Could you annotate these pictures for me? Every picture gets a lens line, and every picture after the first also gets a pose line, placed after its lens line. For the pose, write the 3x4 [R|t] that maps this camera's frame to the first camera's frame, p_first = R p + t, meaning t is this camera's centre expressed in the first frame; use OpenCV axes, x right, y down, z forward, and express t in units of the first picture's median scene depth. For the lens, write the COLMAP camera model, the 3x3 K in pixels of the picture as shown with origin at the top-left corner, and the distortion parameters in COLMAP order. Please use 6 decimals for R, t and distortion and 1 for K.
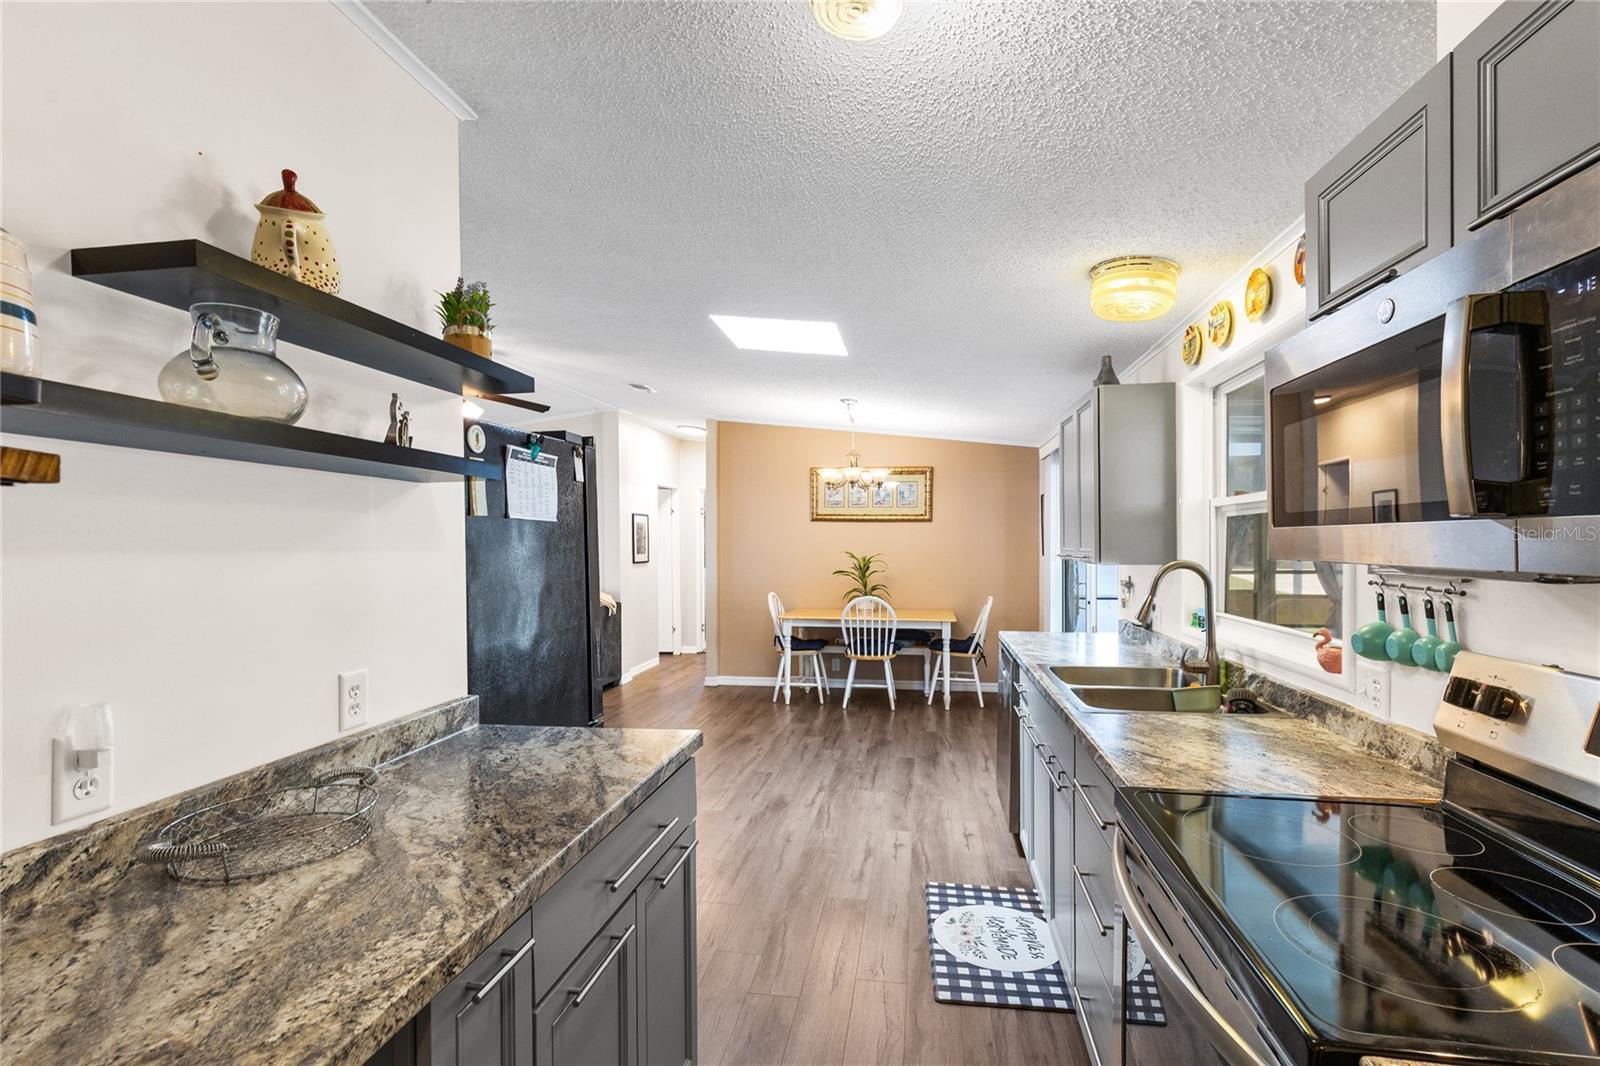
lens RADIAL K [[731.2, 0, 802.3], [0, 731.2, 542.2], [0, 0, 1]] dist [0.000705, 0.000165]
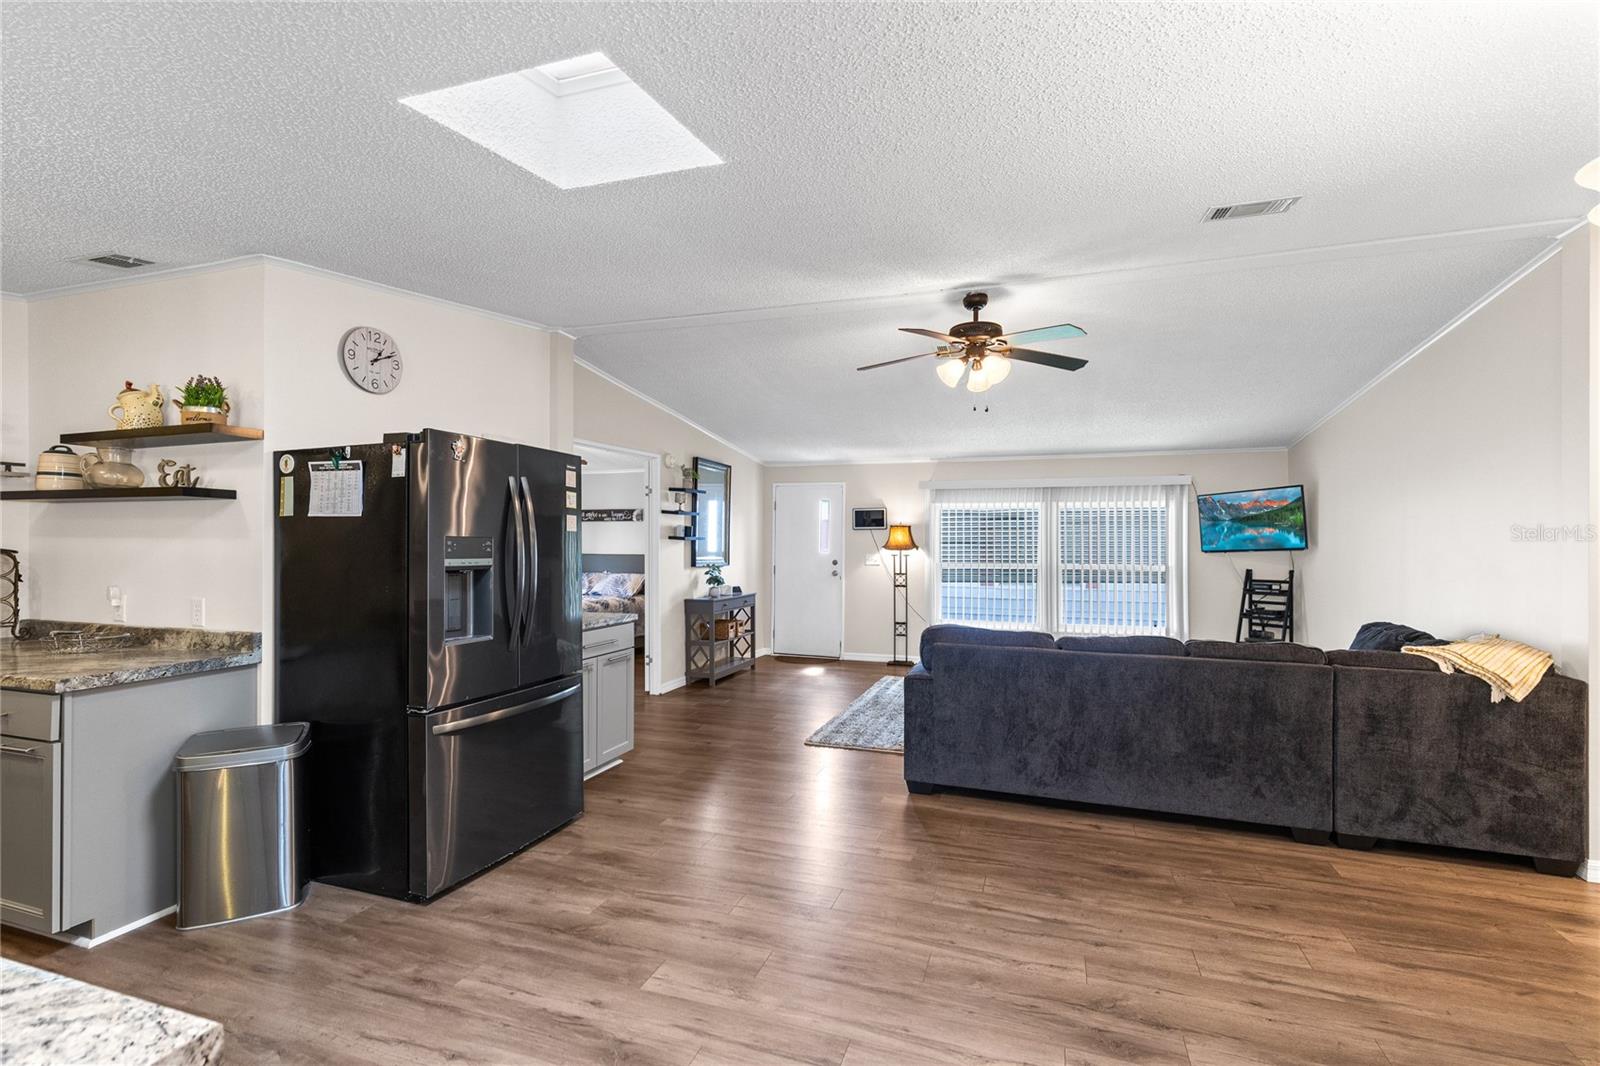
lens RADIAL K [[712.4, 0, 815.4], [0, 712.4, 542.2], [0, 0, 1]] dist [-0.004088, -0.000069]
pose [[-0.152336, 0.010782, -0.988270, 0.700099], [-0.002696, 0.999932, 0.011325, -0.002187], [0.988325, 0.004390, -0.152297, 1.975523]]
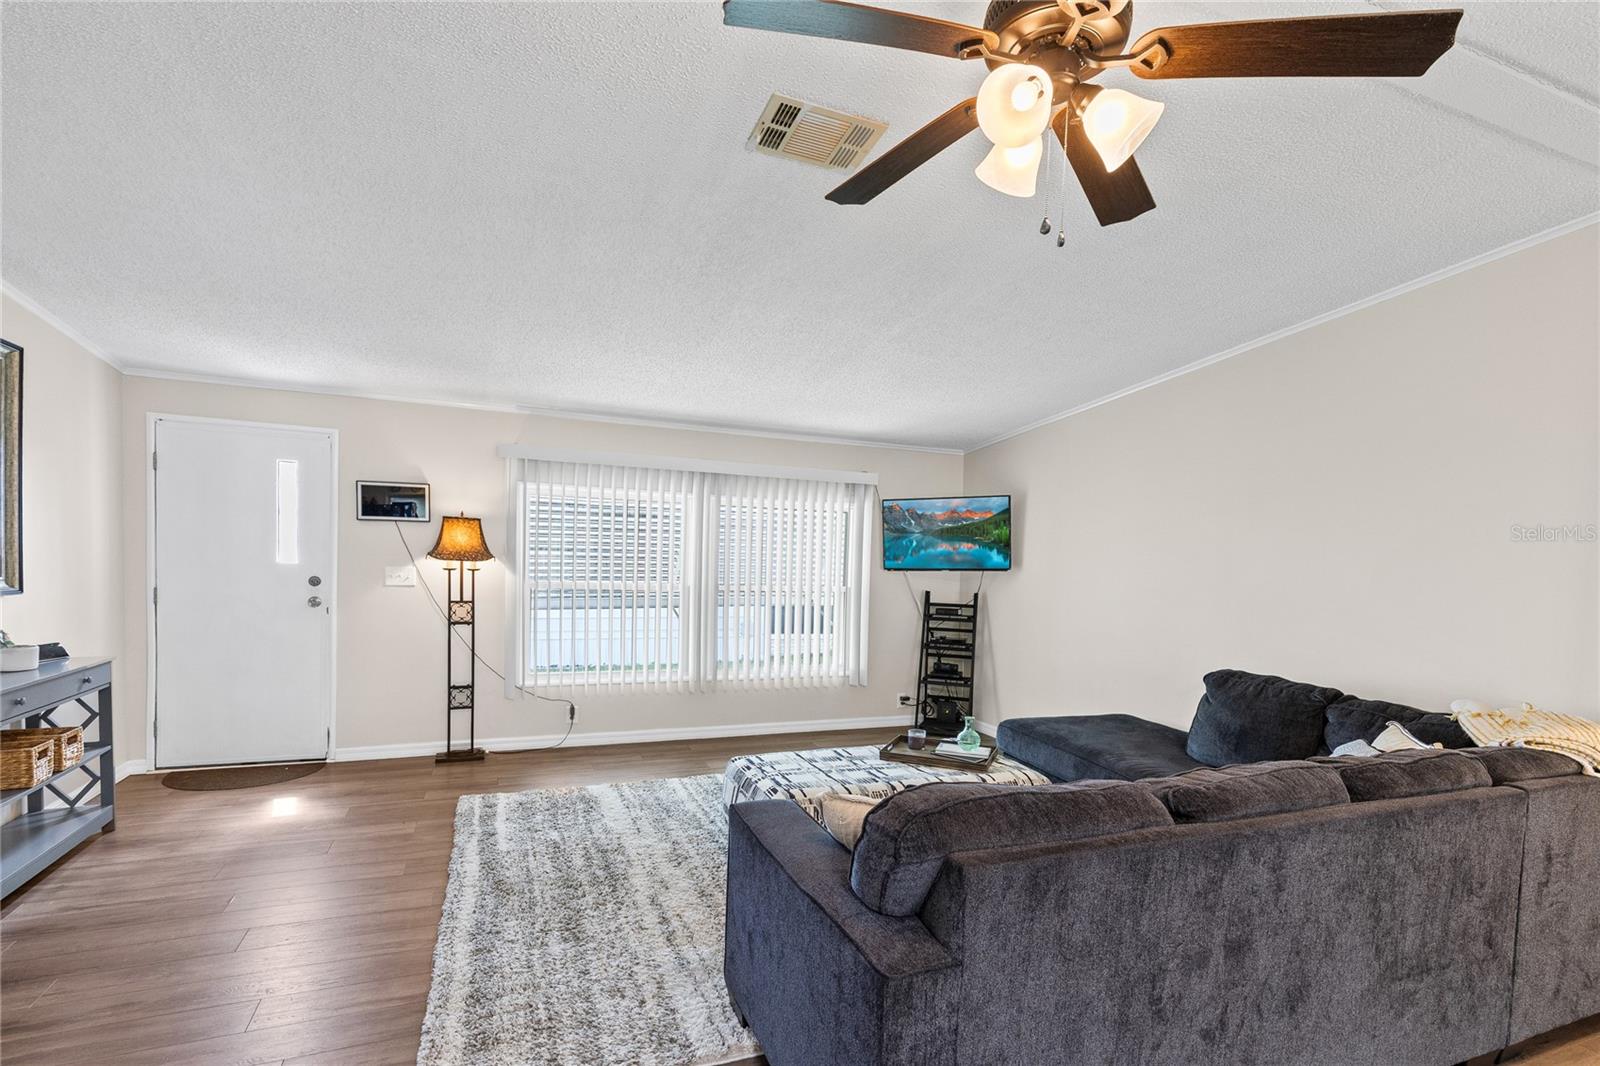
lens RADIAL K [[724.9, 0, 803.6], [0, 724.9, 580.5], [0, 0, 1]] dist [-0.000631, -0.000049]
pose [[0.514233, 0.061425, -0.855448, -0.555898], [-0.038179, 0.998083, 0.048716, -0.003914], [0.856800, 0.007608, 0.515592, 1.638956]]
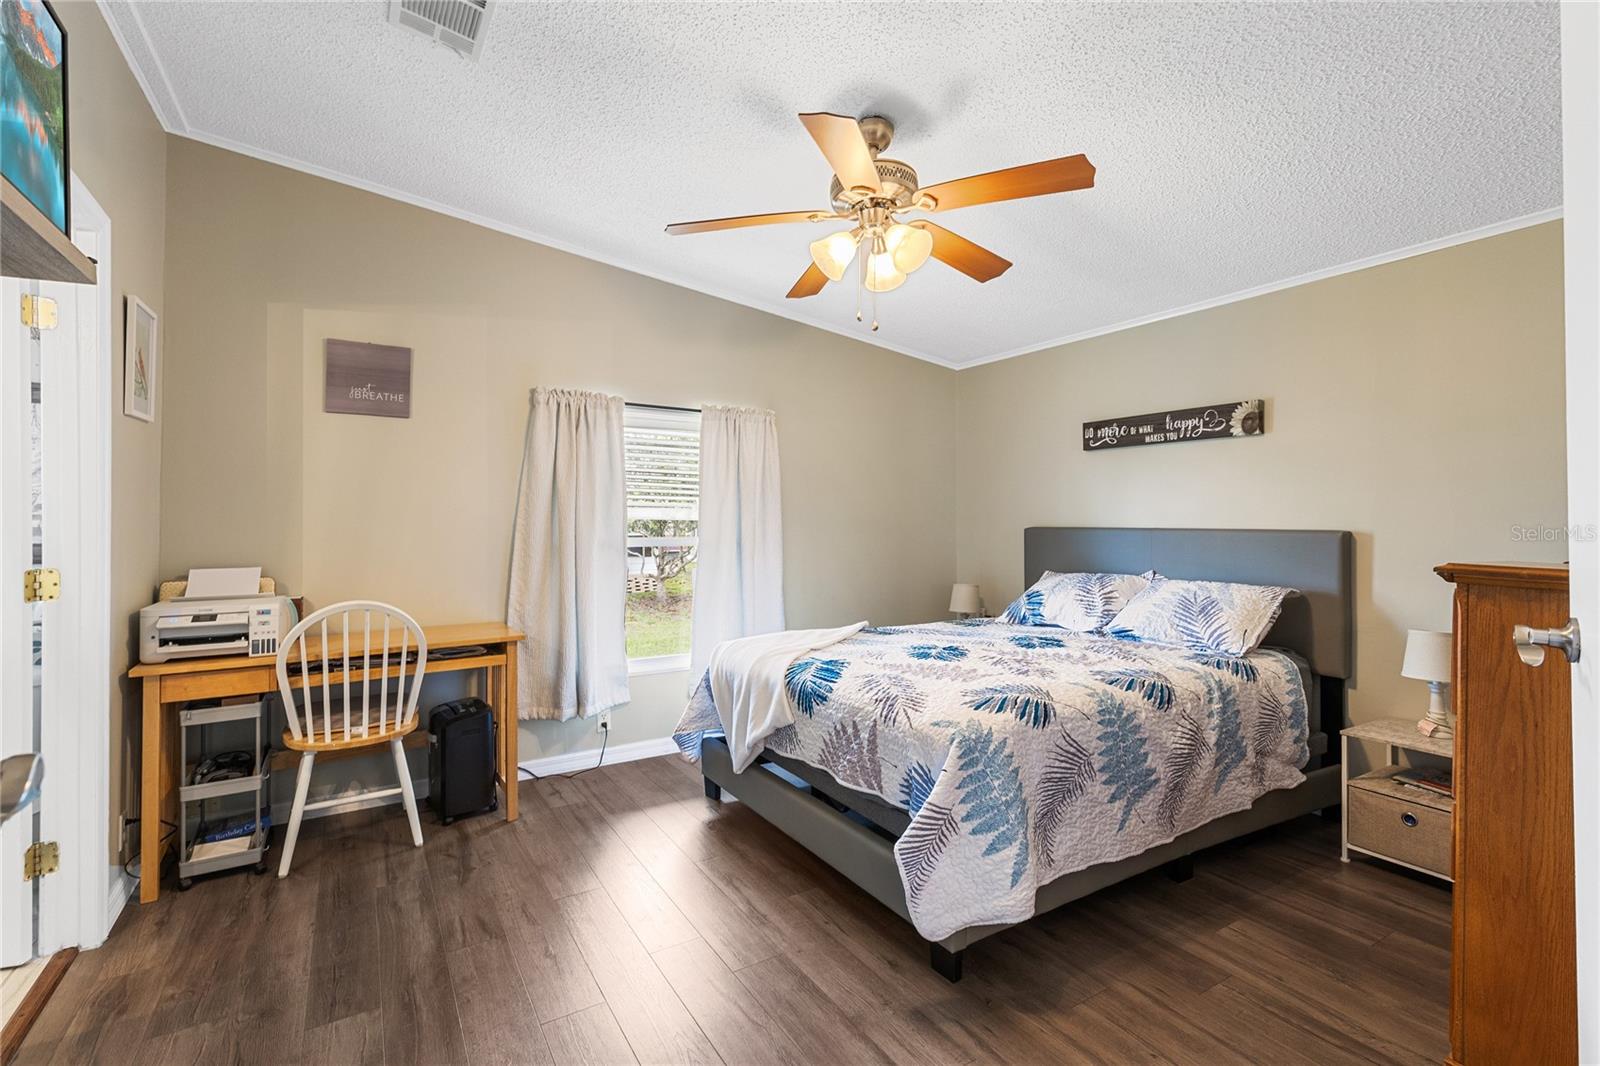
lens RADIAL K [[726.3, 0, 799.7], [0, 726.3, 522.1], [0, 0, 1]] dist [0.009658, -0.000115]
pose [[-0.760337, 0.004552, -0.649513, -1.448368], [0.004539, 0.999988, 0.001695, 0.091355], [0.649513, -0.001660, -0.760348, 0.920055]]
